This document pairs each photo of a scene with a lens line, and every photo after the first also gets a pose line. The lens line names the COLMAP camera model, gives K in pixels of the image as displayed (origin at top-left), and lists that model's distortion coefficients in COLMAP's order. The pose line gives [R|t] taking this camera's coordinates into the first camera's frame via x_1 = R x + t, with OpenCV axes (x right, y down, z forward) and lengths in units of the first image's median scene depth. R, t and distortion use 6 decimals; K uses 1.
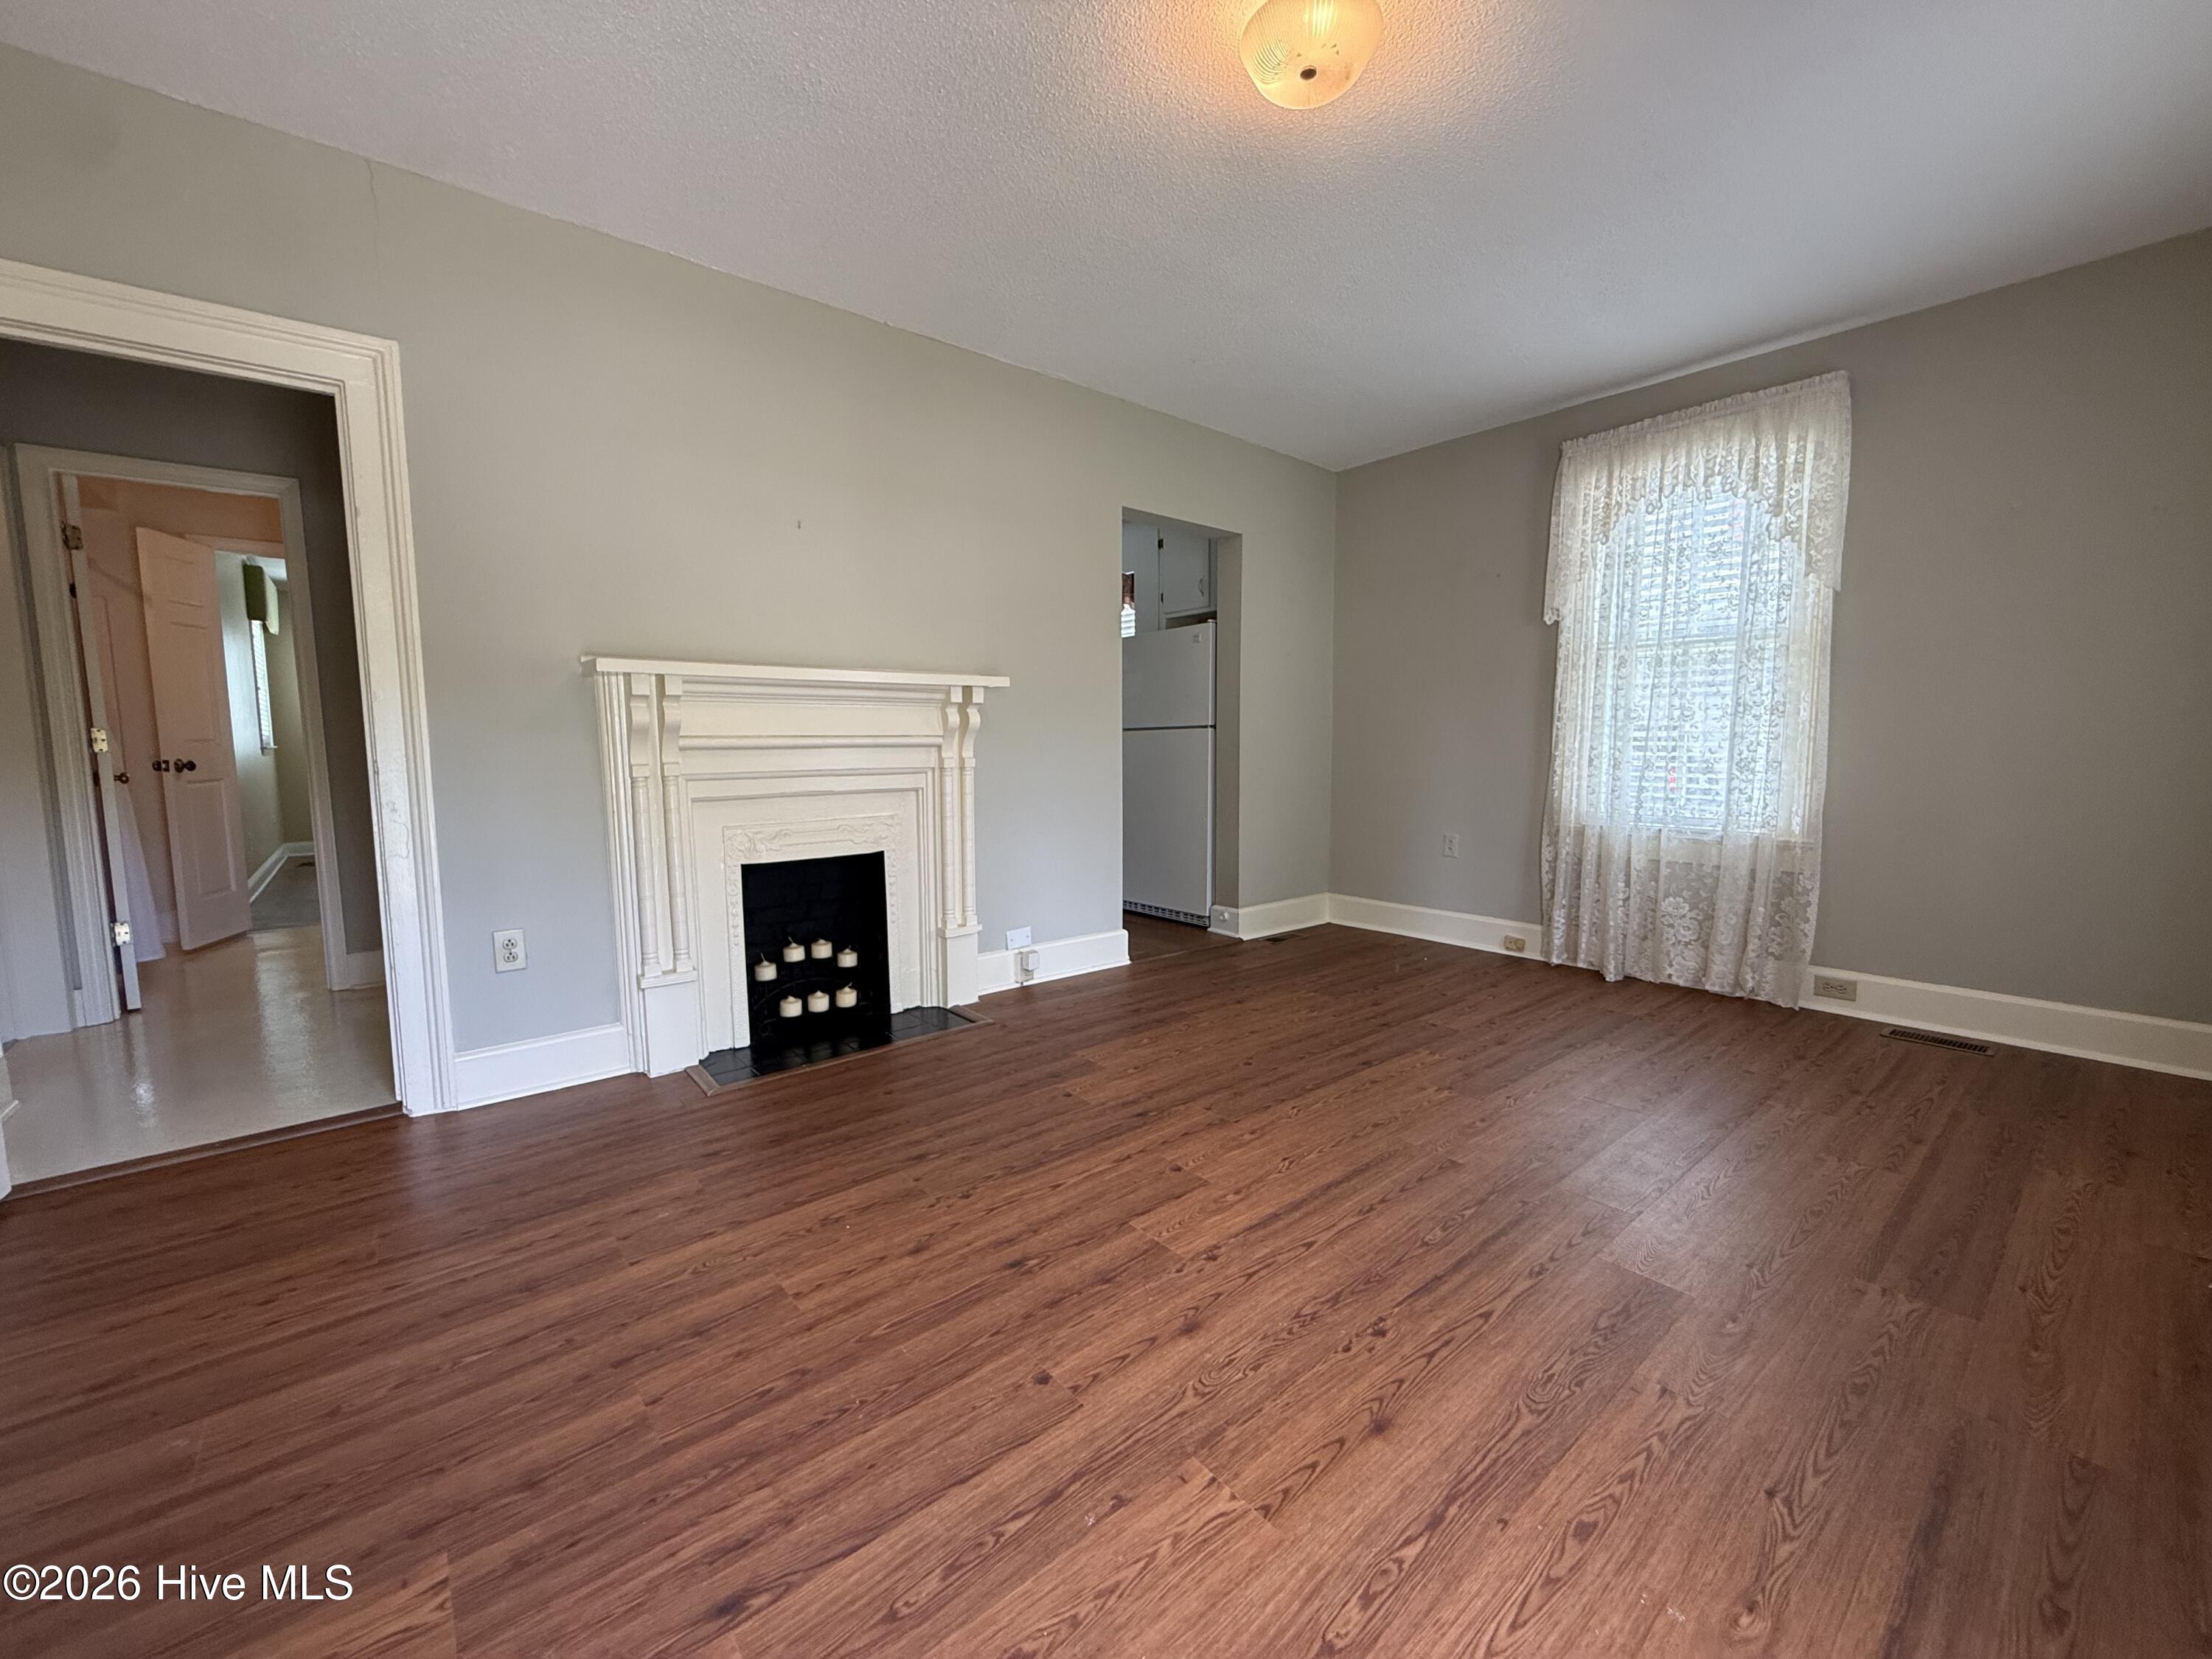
lens RADIAL K [[884.3, 0, 1106.8], [0, 884.3, 833.1], [0, 0, 1]] dist [-0.003002, -0.001188]
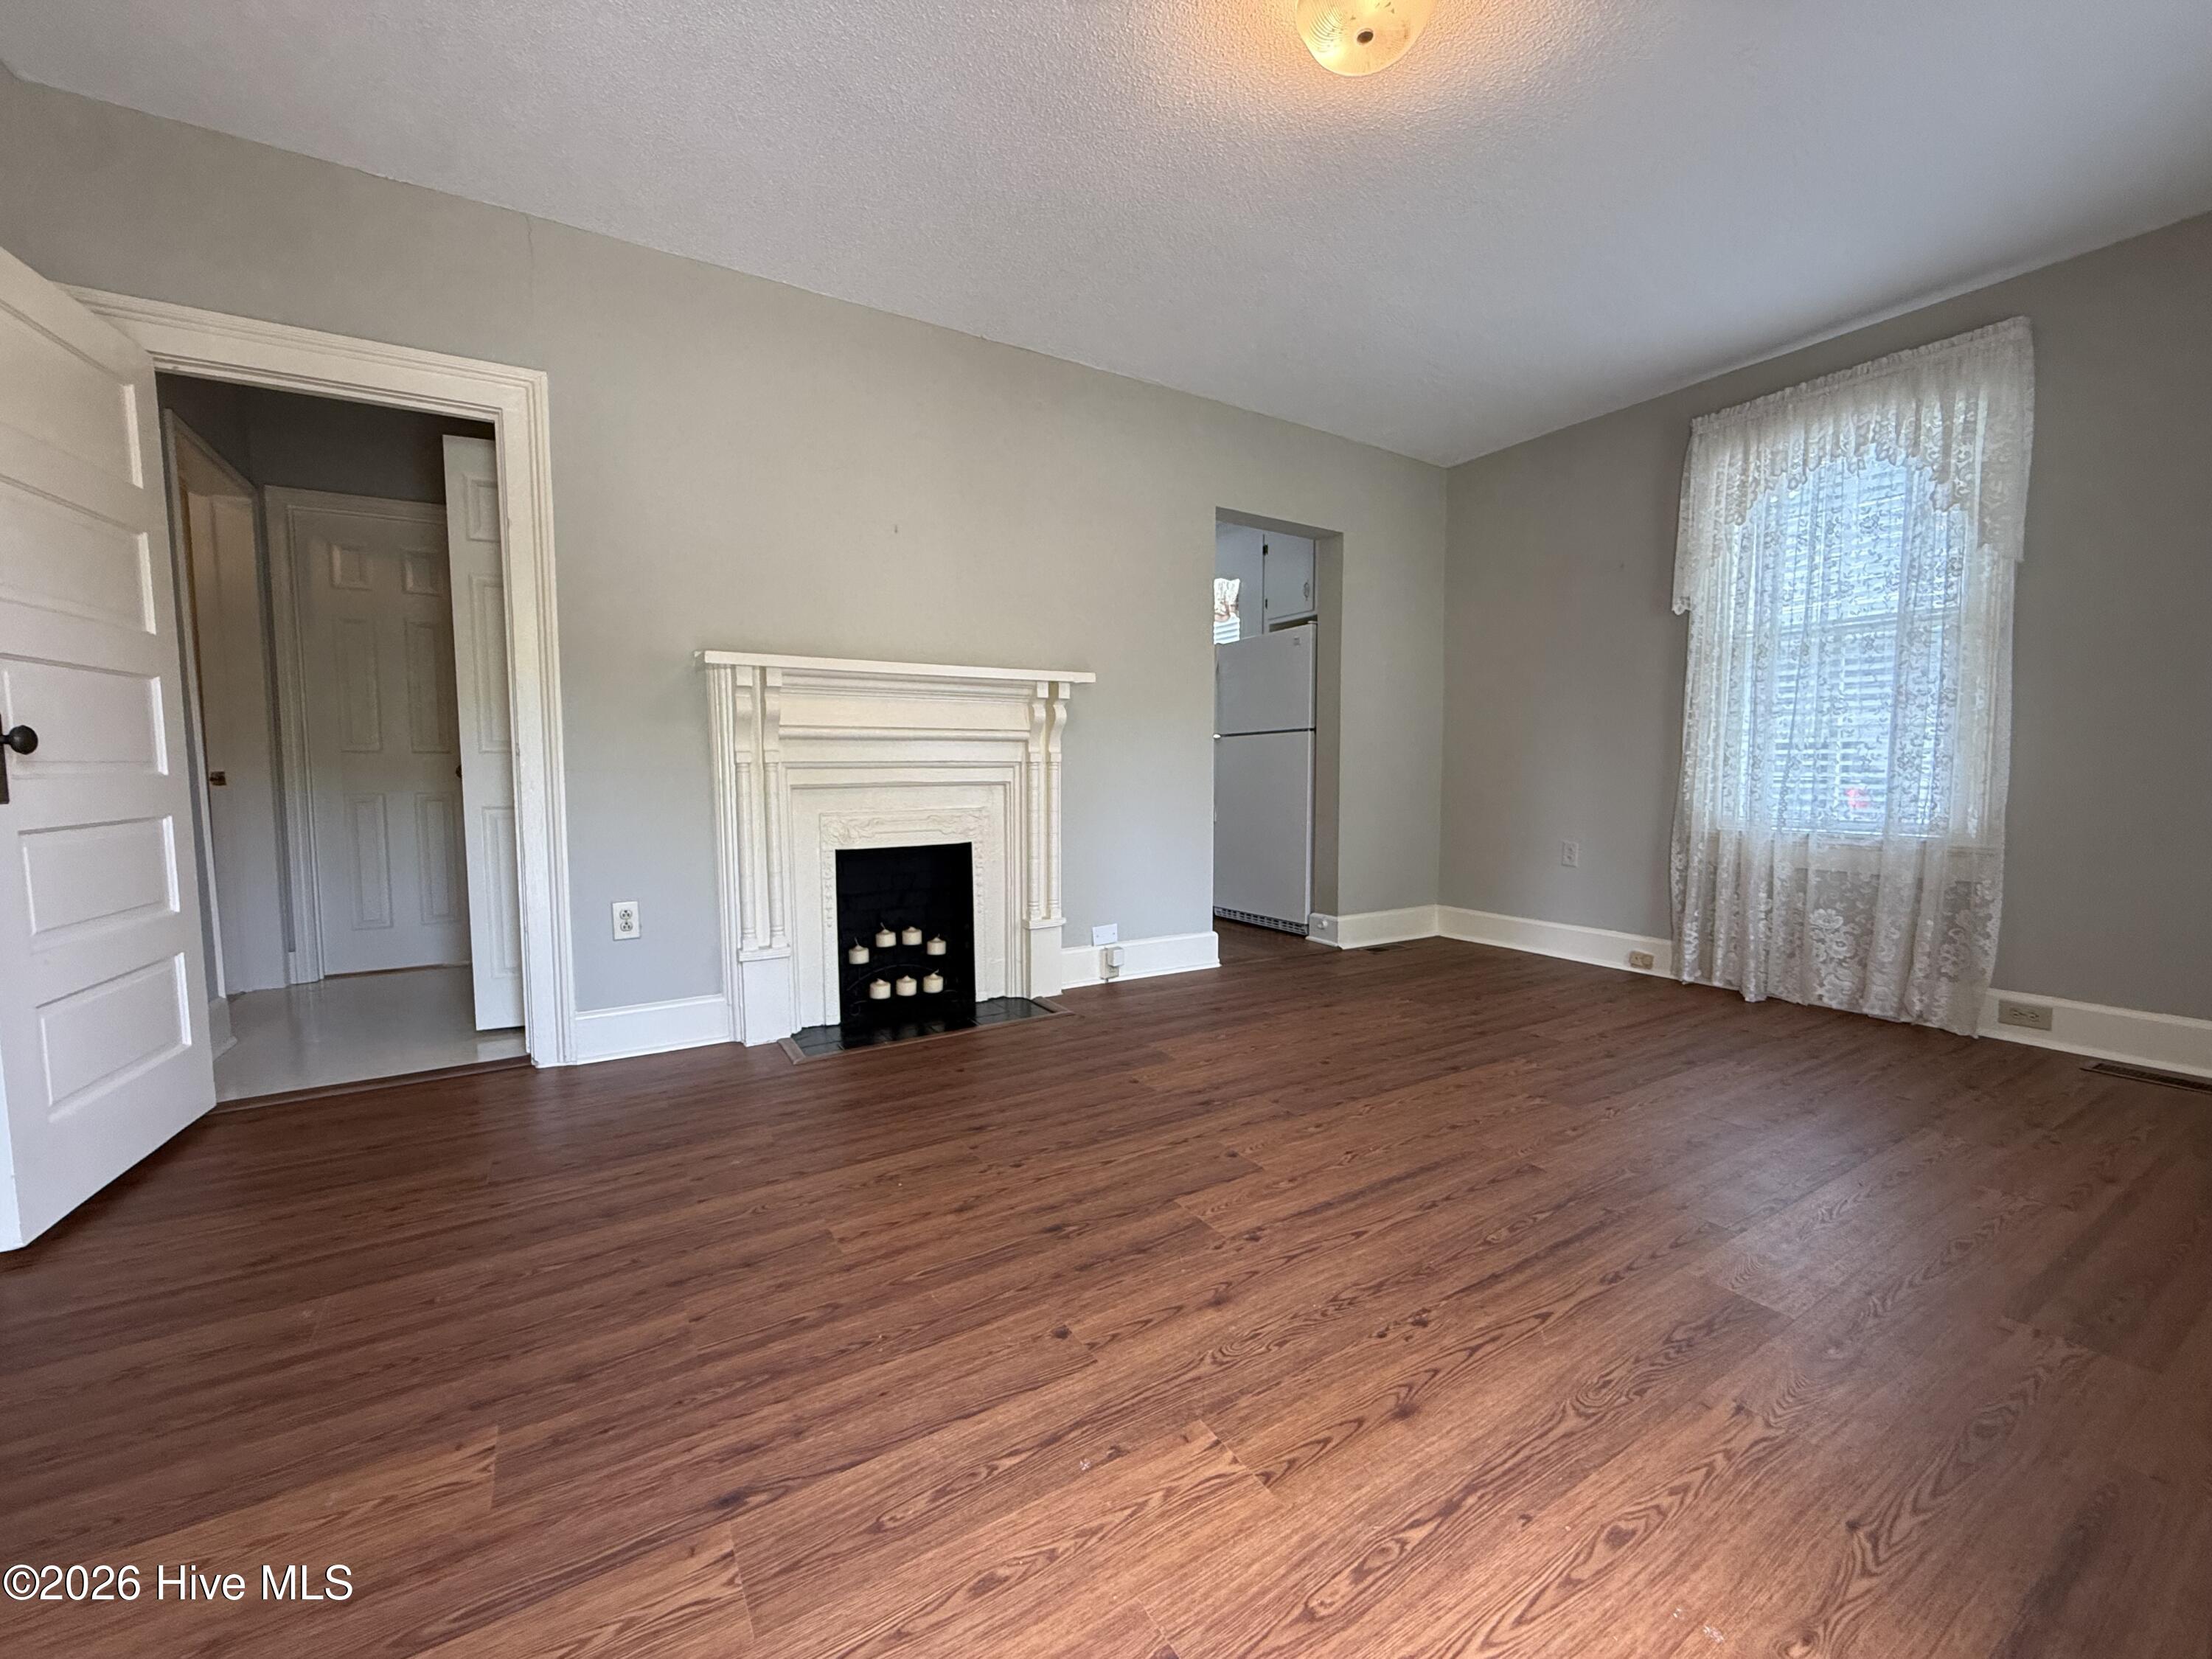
lens RADIAL K [[884.3, 0, 1100.1], [0, 884.3, 830.2], [0, 0, 1]] dist [-0.003002, -0.001188]
pose [[0.989426, 0.011801, -0.144559, 0.082055], [-0.015981, 0.999486, -0.027793, 0.058998], [0.144156, 0.029809, 0.989106, 0.002425]]
